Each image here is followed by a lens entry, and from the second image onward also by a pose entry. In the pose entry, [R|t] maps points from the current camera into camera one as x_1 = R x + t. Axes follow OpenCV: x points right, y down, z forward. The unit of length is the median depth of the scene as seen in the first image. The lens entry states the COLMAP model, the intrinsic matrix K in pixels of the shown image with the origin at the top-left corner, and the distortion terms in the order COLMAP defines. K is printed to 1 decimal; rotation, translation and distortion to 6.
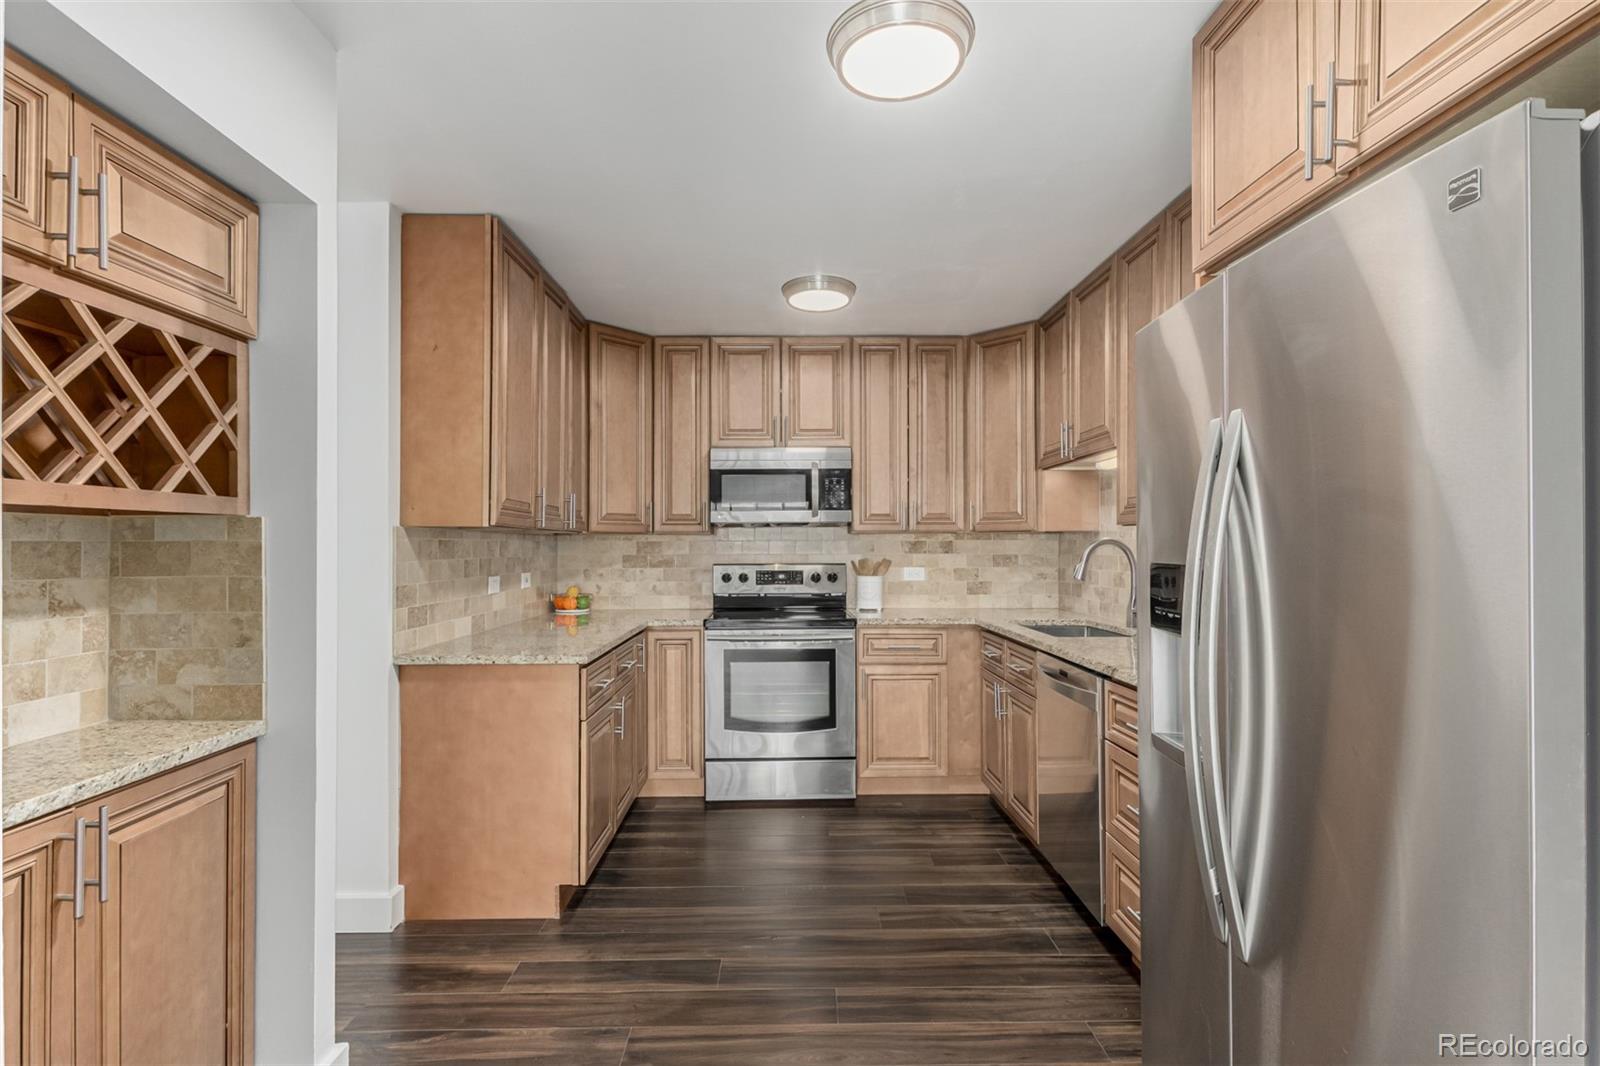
lens RADIAL K [[741.7, 0, 792.9], [0, 741.7, 539.4], [0, 0, 1]] dist [0.011461, -0.003696]
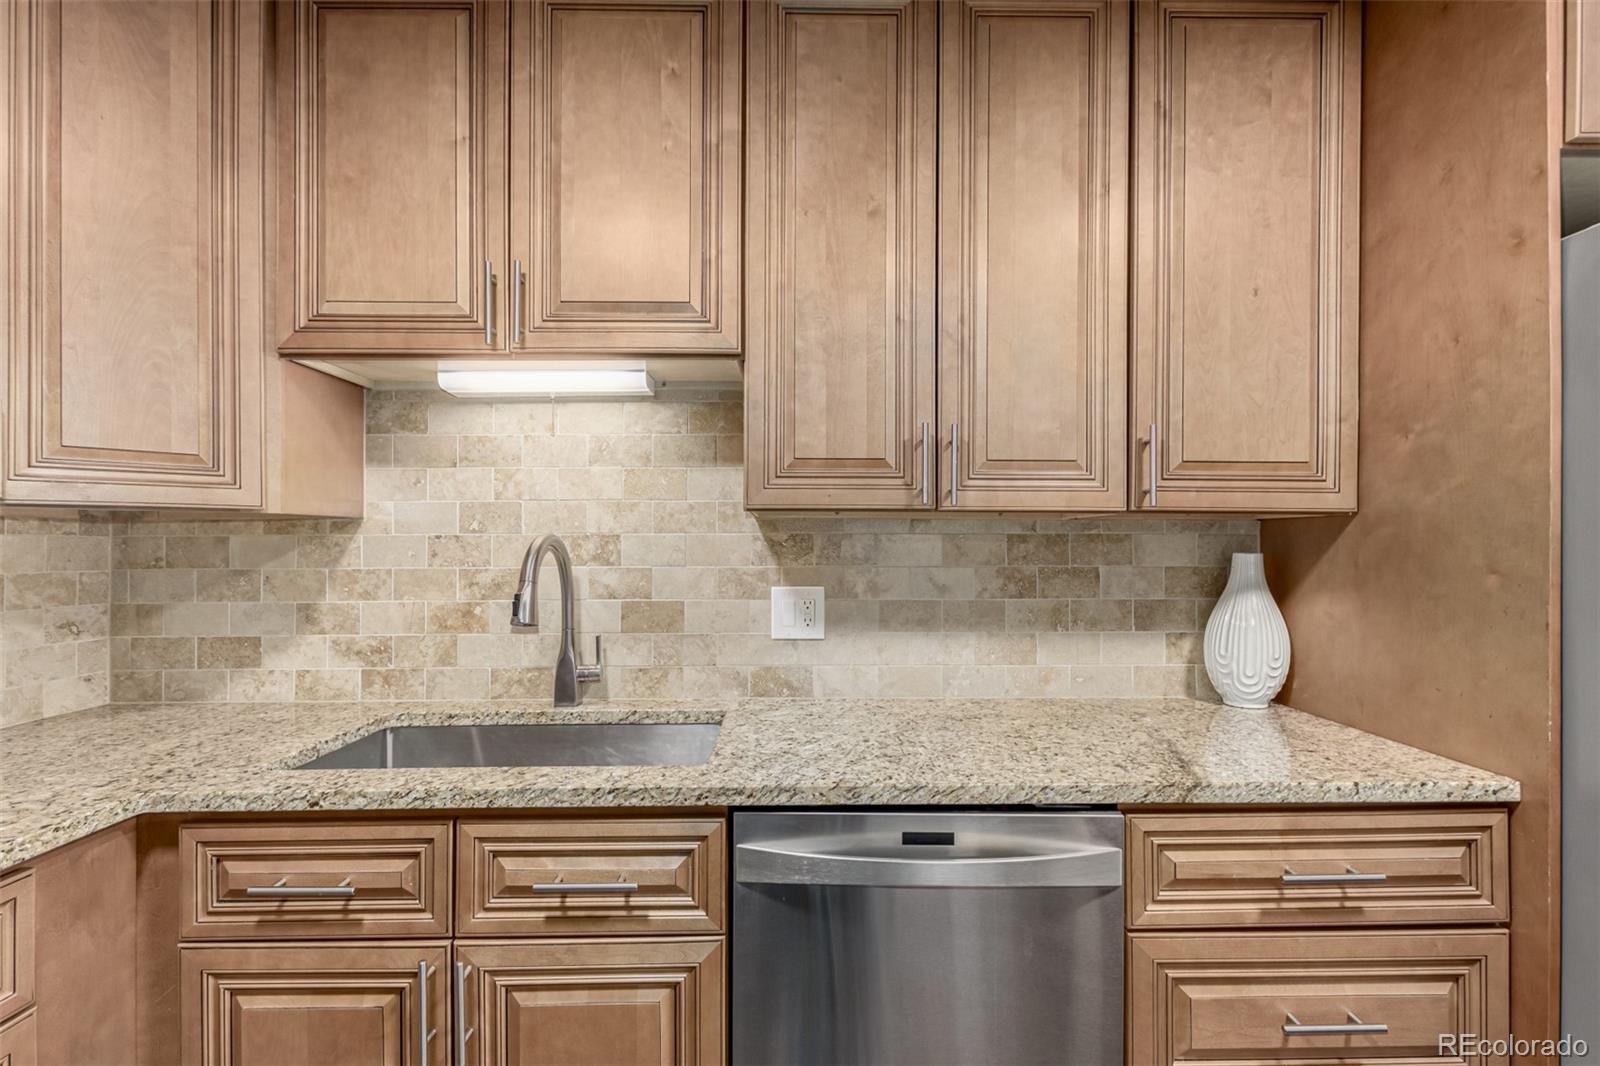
lens RADIAL K [[741.7, 0, 796.3], [0, 741.7, 540.8], [0, 0, 1]] dist [0.011461, -0.003696]
pose [[0.016014, 0.006997, 0.999847, -0.046540], [-0.006405, 0.999956, -0.006895, 0.004756], [-0.999851, -0.006293, 0.016058, 0.679699]]
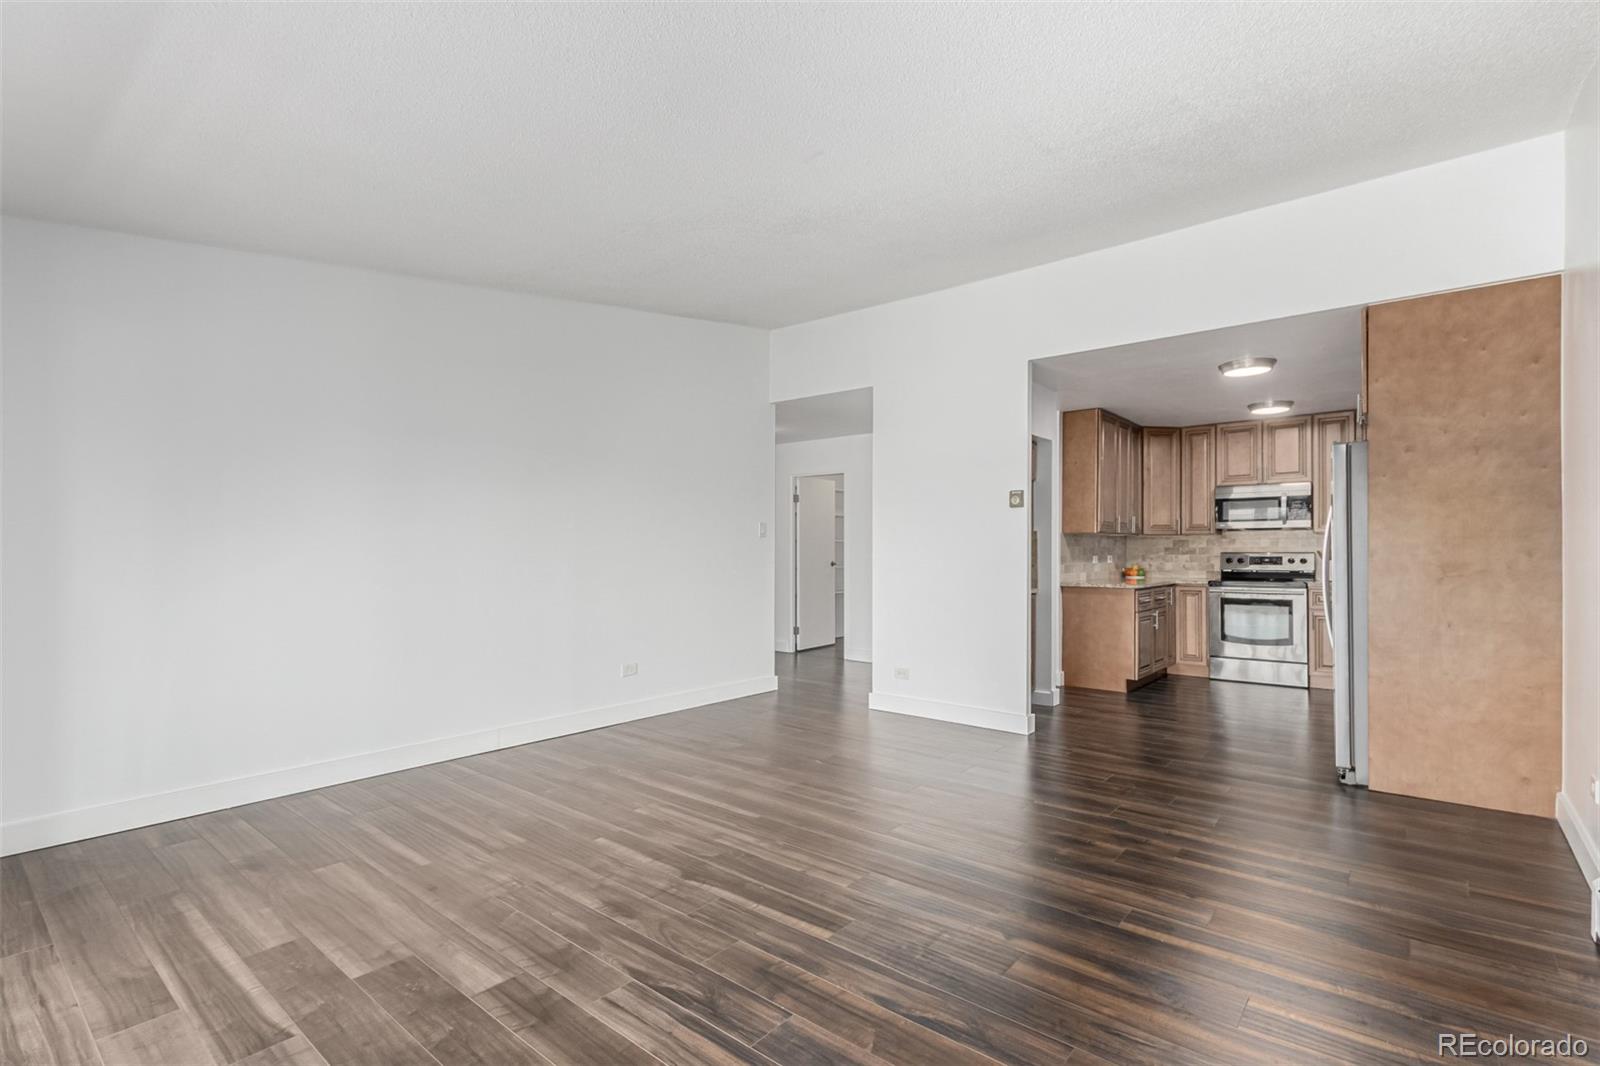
lens RADIAL K [[741.7, 0, 802.2], [0, 741.7, 548.2], [0, 0, 1]] dist [0.011461, -0.003696]
pose [[0.747854, 0.000302, -0.663863, 0.332793], [0.003189, 0.999987, 0.004047, 0.014212], [0.663855, -0.005144, 0.747843, -0.998188]]
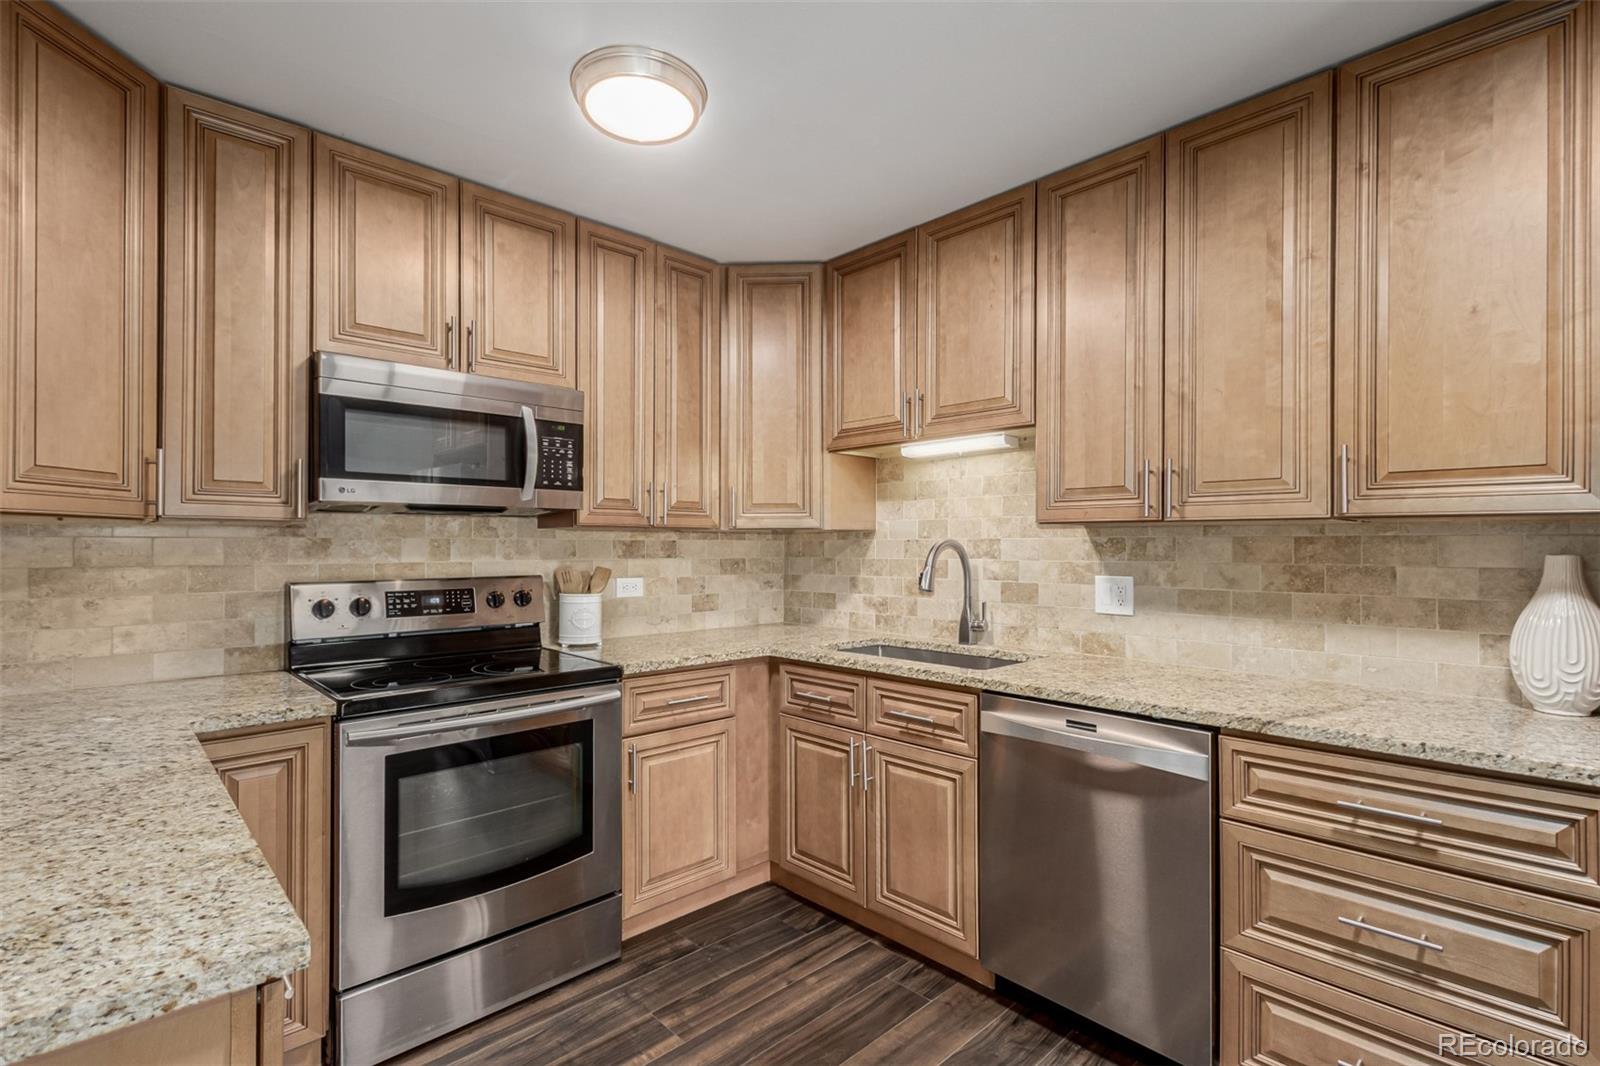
lens RADIAL K [[741.7, 0, 796.7], [0, 741.7, 540.1], [0, 0, 1]] dist [0.011461, -0.003696]
pose [[0.745996, 0.006898, 0.665915, -0.202389], [-0.006359, 0.999975, -0.003236, 0.003197], [-0.665920, -0.001821, 0.746021, 0.406359]]
